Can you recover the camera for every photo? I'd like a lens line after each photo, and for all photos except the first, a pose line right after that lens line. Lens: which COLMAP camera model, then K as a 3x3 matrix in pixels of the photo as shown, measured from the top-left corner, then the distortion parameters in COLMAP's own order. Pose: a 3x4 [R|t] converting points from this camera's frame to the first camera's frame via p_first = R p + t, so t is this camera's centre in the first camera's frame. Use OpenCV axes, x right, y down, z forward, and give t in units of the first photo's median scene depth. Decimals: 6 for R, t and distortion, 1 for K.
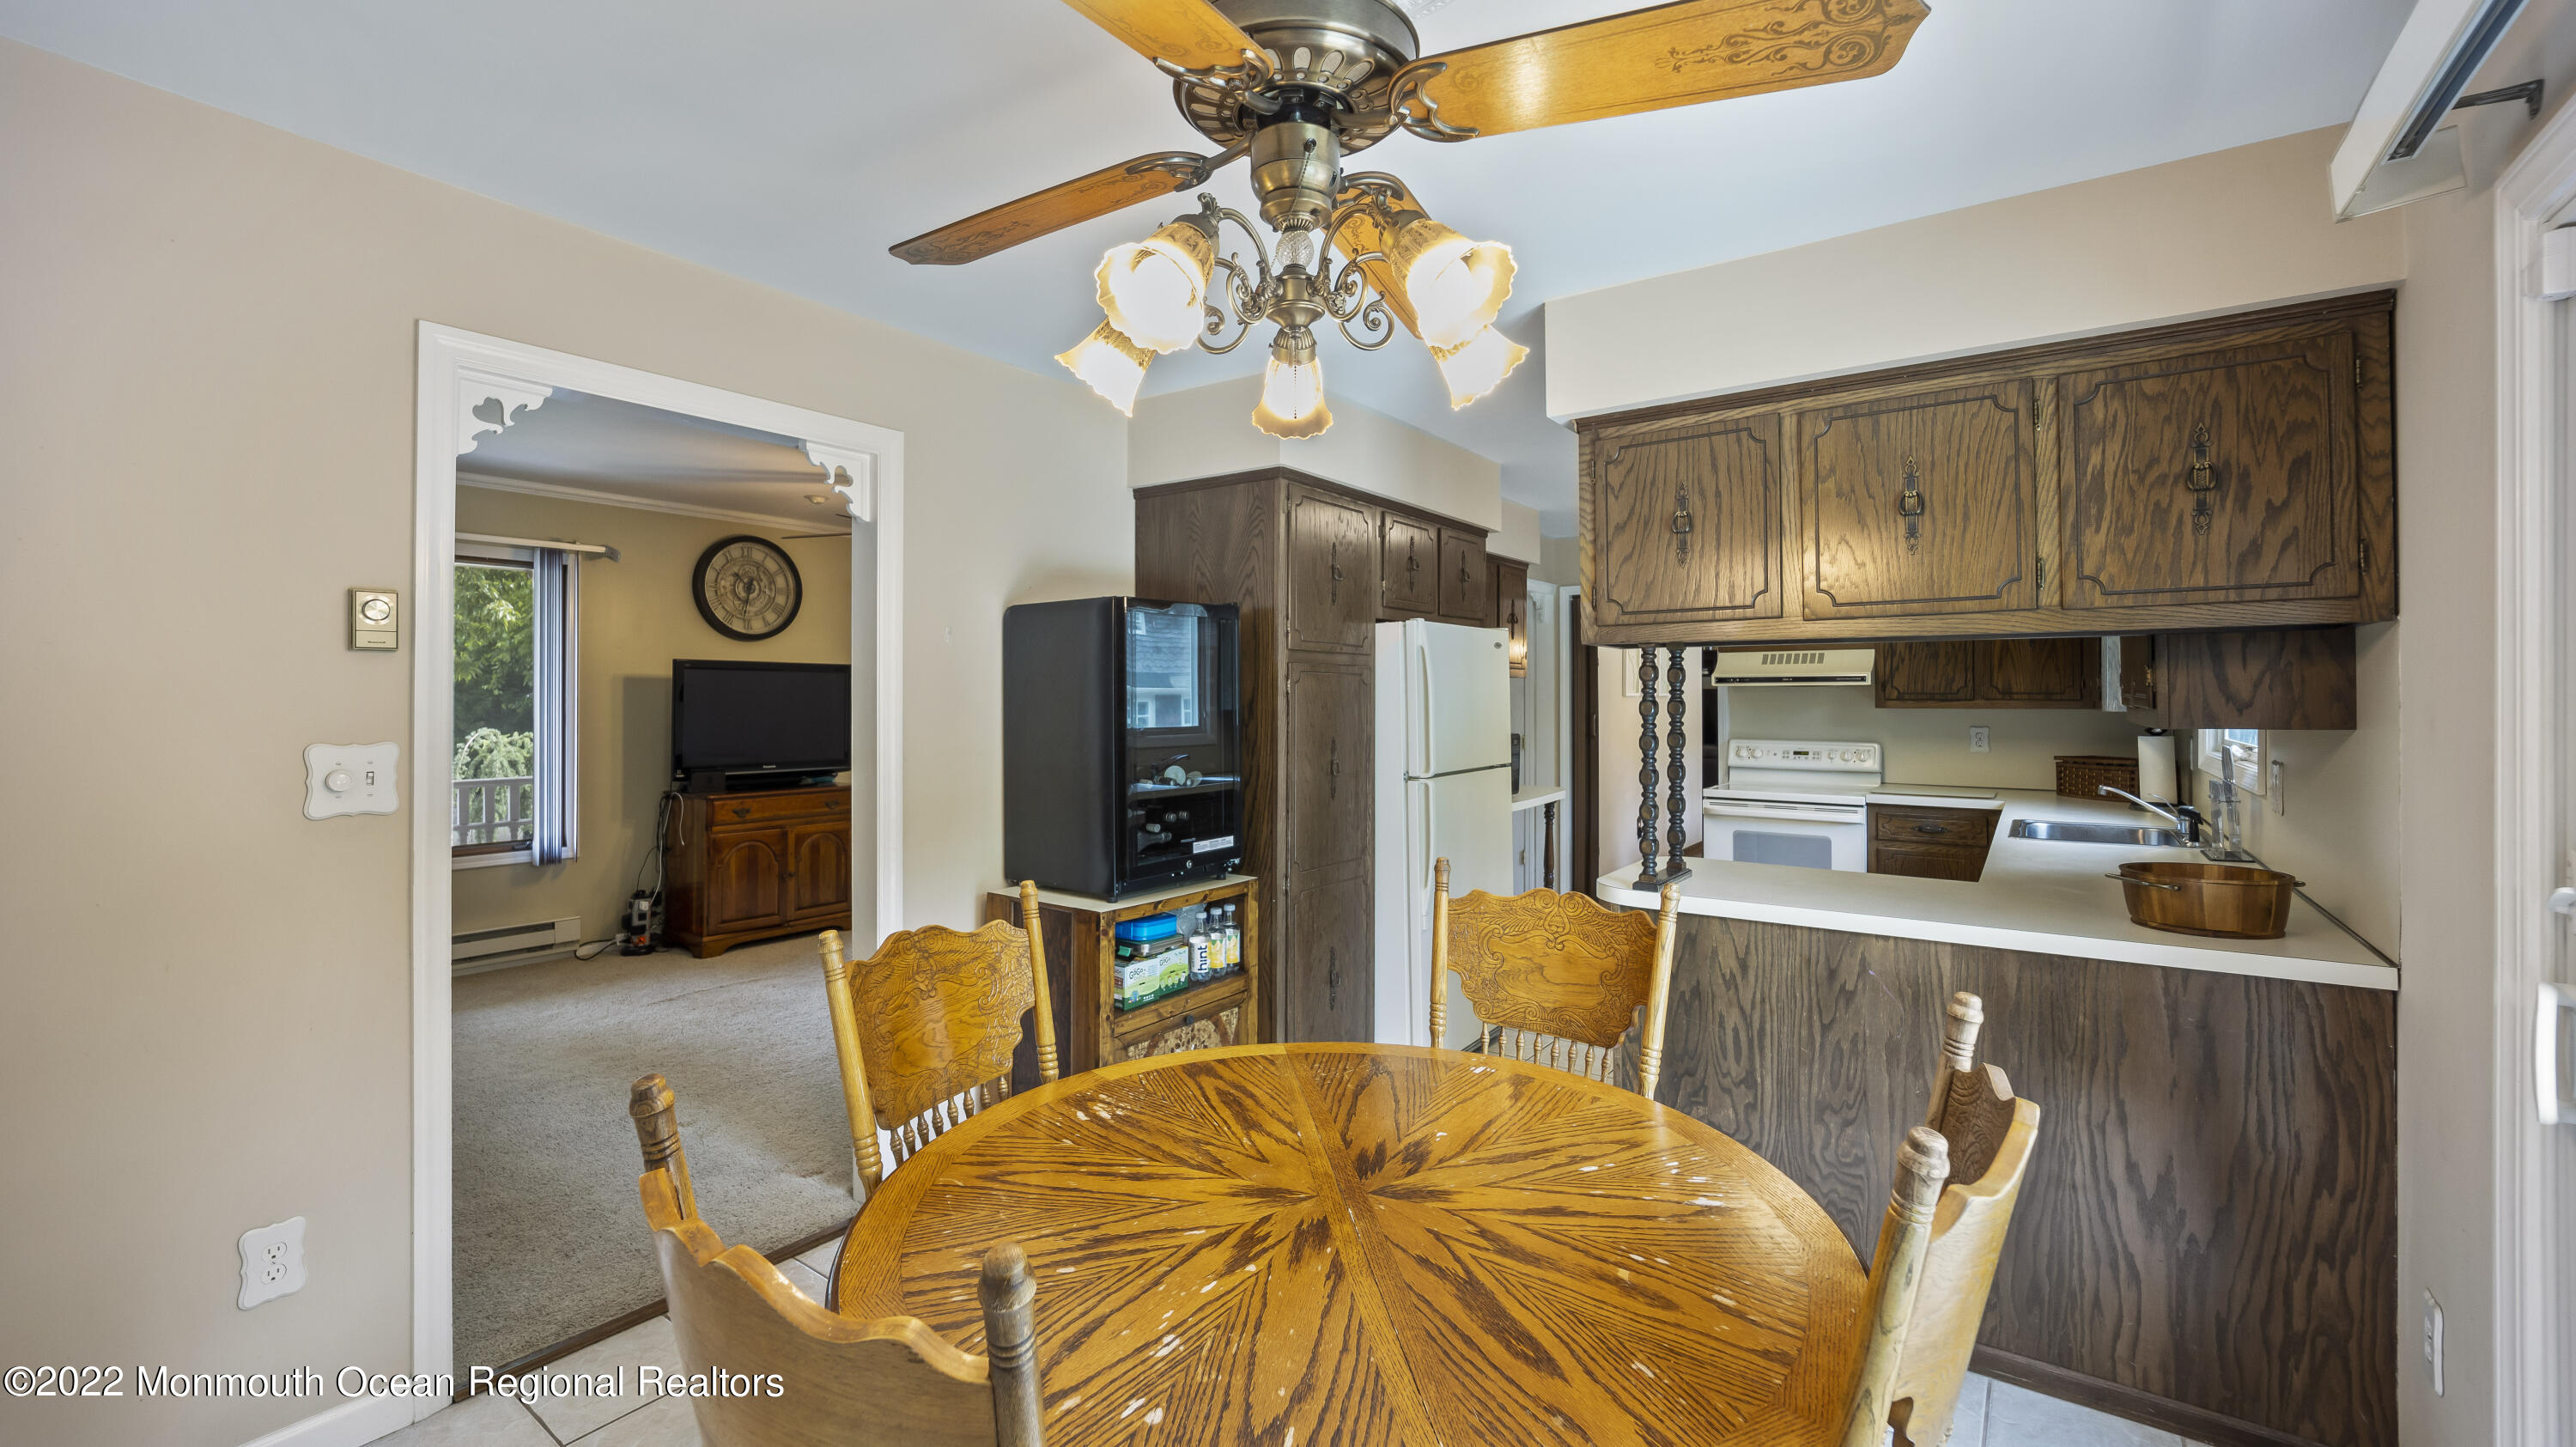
lens RADIAL K [[1047.9, 0, 1275.6], [0, 1047.9, 689.6], [0, 0, 1]] dist [0.001596, 0.000768]
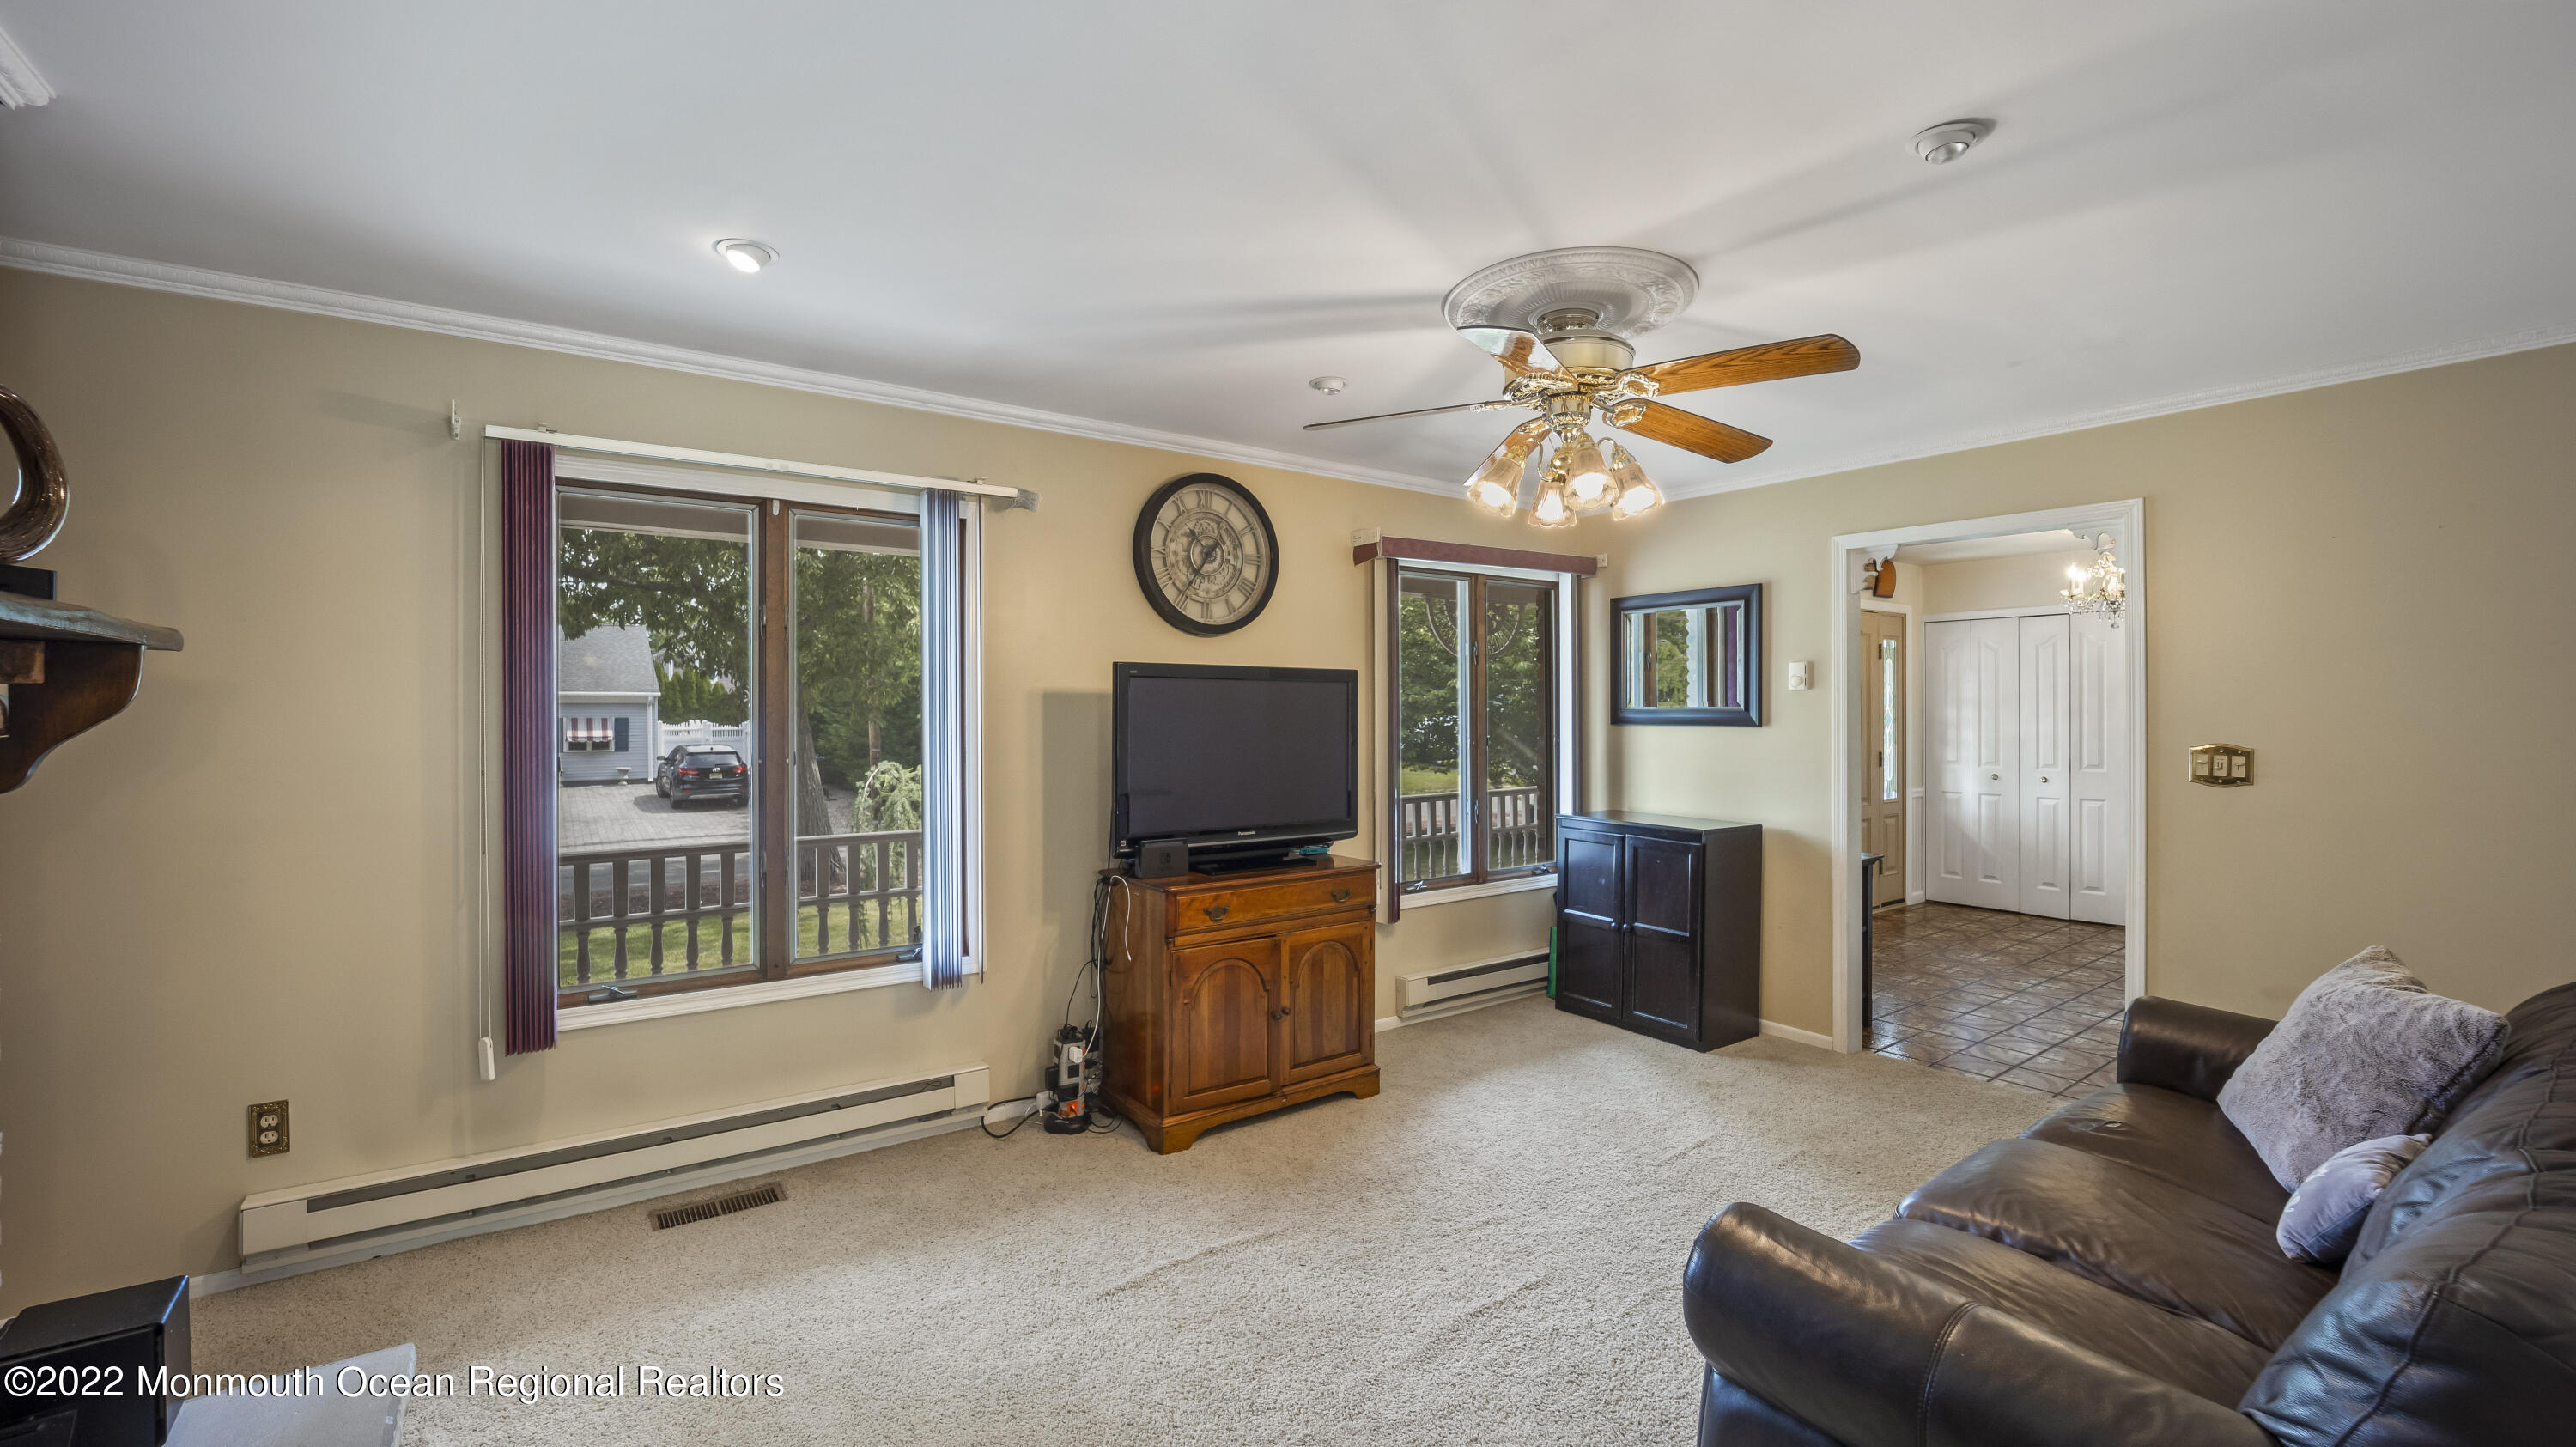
lens RADIAL K [[1047.9, 0, 1282.2], [0, 1047.9, 721.4], [0, 0, 1]] dist [0.001596, 0.000768]
pose [[0.950340, -0.003846, -0.311190, -0.281263], [0.007657, 0.999910, 0.011028, -0.000077], [0.311120, -0.012863, 0.950284, 0.432713]]
